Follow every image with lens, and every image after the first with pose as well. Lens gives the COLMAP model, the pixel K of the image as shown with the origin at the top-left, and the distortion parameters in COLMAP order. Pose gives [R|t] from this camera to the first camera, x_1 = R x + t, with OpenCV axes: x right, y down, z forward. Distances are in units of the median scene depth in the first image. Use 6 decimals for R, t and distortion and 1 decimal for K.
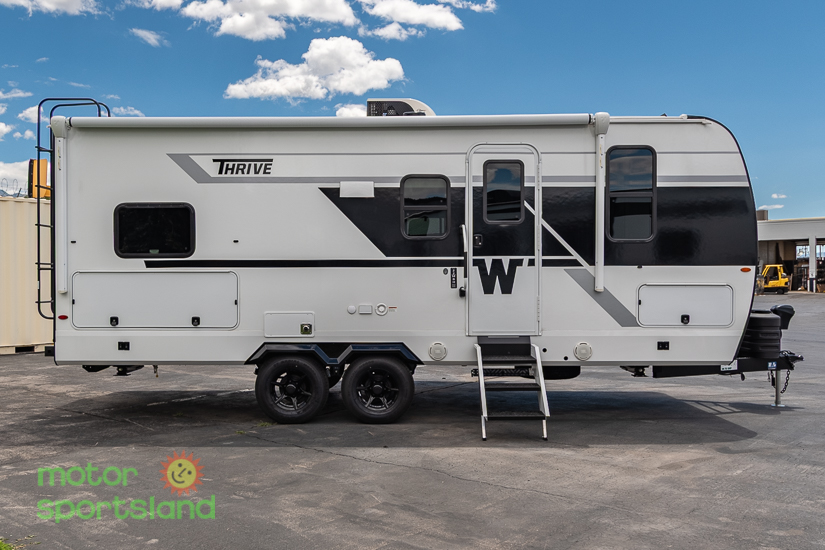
lens RADIAL K [[800.7, 0, 412.5], [0, 800.7, 275.0], [0, 0, 1]] dist [0.006283, 0.010013]
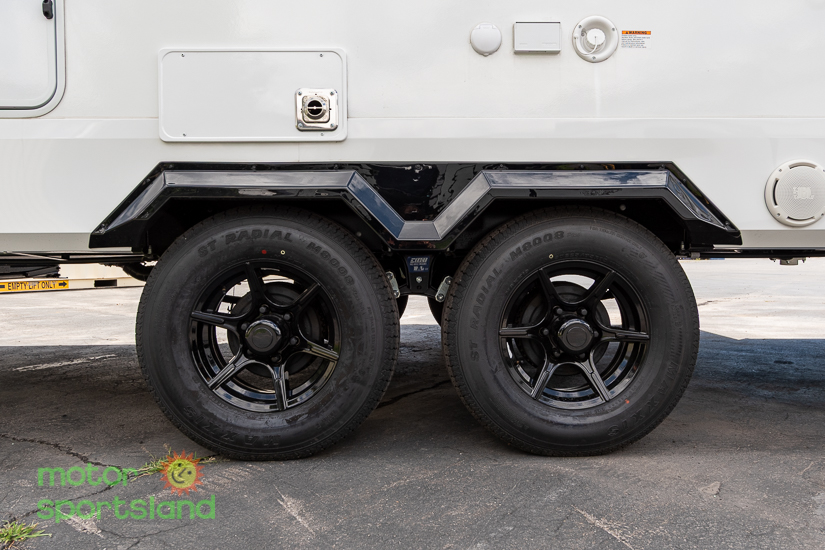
lens RADIAL K [[596.4, 0, 412.5], [0, 596.4, 275.0], [0, 0, 1]] dist [-0.002019, -0.001963]
pose [[0.999595, -0.007234, 0.027521, -0.106103], [0.006524, 0.999647, 0.025773, 0.116355], [-0.027698, -0.025583, 0.999289, 0.794083]]
